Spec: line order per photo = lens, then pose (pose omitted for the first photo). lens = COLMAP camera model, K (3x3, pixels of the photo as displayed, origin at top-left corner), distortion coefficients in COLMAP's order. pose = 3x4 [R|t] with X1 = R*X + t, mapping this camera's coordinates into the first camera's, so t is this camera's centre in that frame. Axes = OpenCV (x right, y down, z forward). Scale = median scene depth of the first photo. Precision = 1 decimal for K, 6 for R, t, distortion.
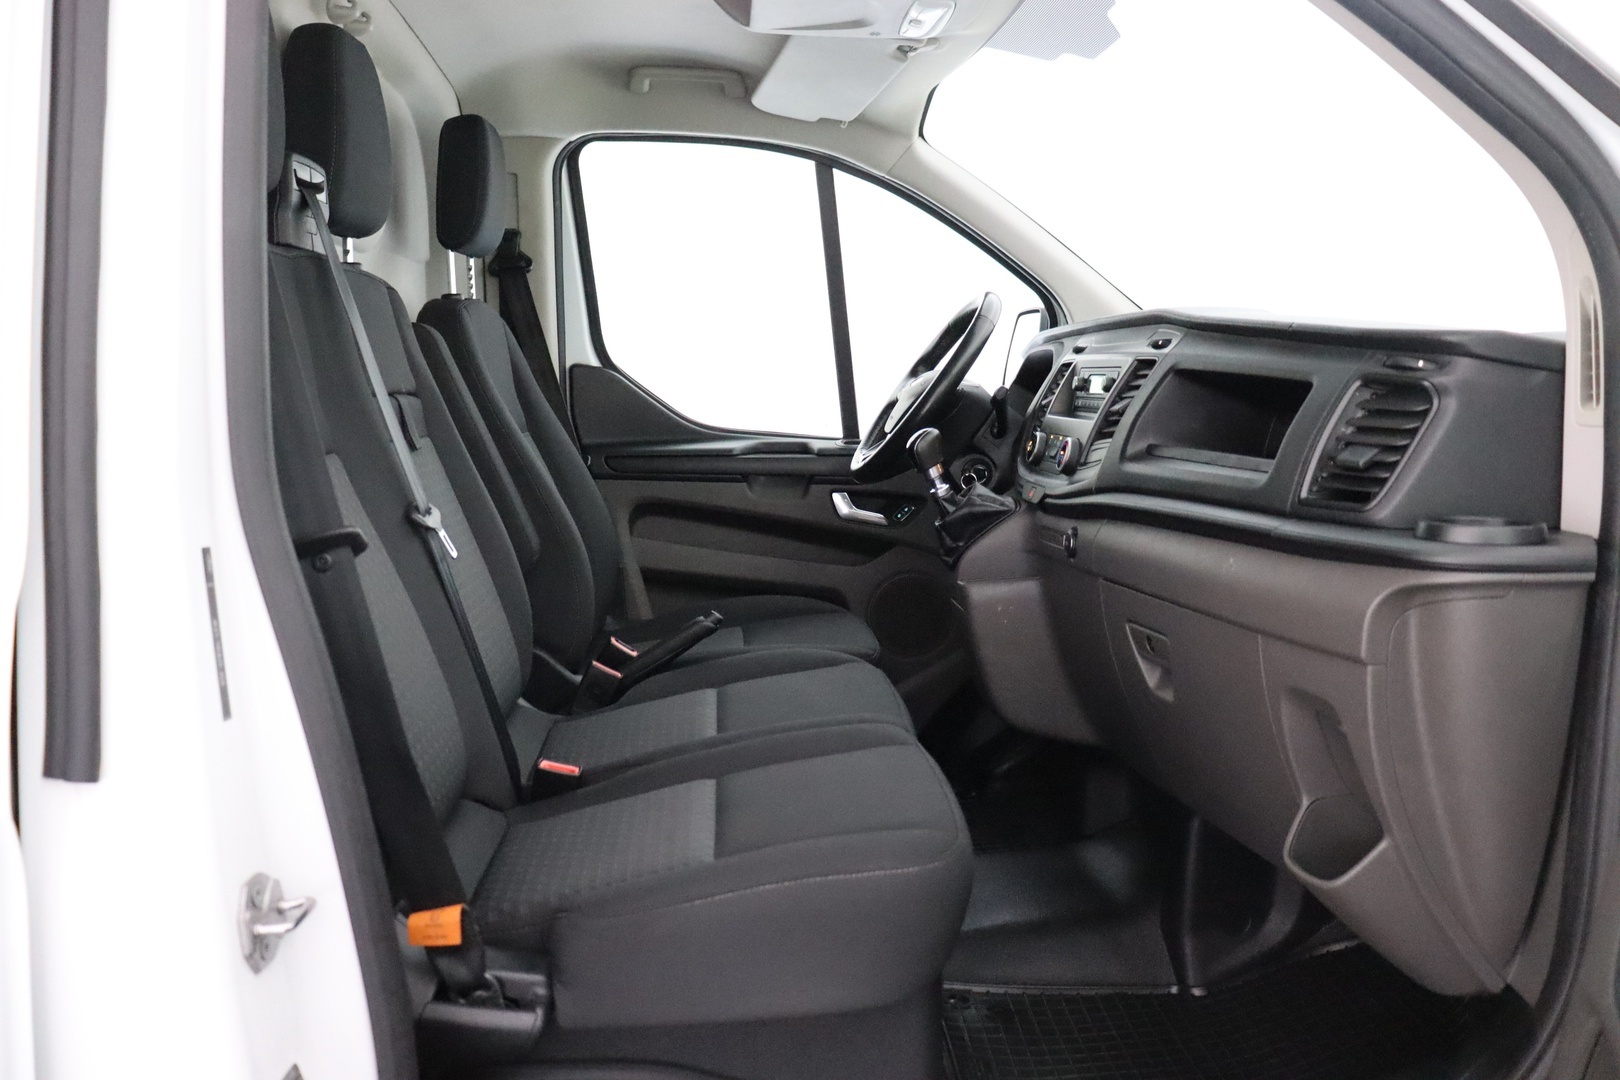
lens RADIAL K [[1347.0, 0, 849.1], [0, 1347.0, 558.5], [0, 0, 1]] dist [-0.179410, 0.150681]
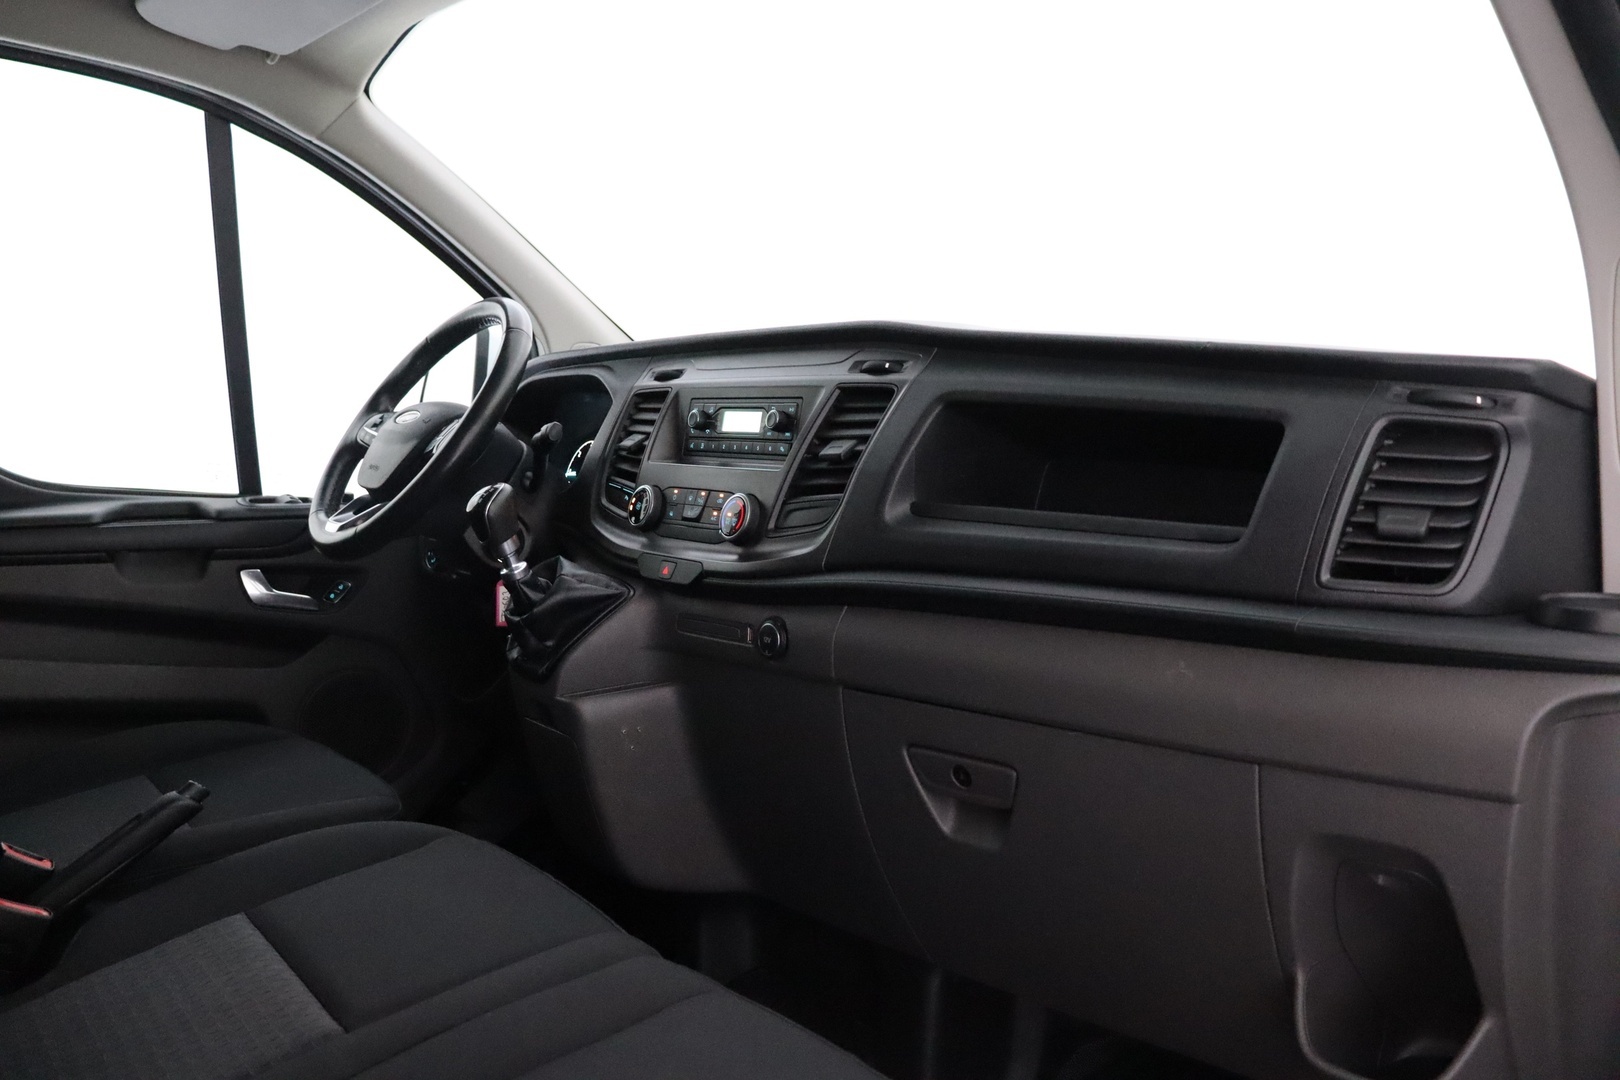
lens RADIAL K [[1347.0, 0, 849.1], [0, 1347.0, 558.5], [0, 0, 1]] dist [-0.179410, 0.150681]
pose [[0.834380, -0.049887, 0.548927, -0.175907], [0.063323, 0.997978, -0.005555, -0.043094], [-0.547539, 0.039394, 0.835852, 0.324170]]
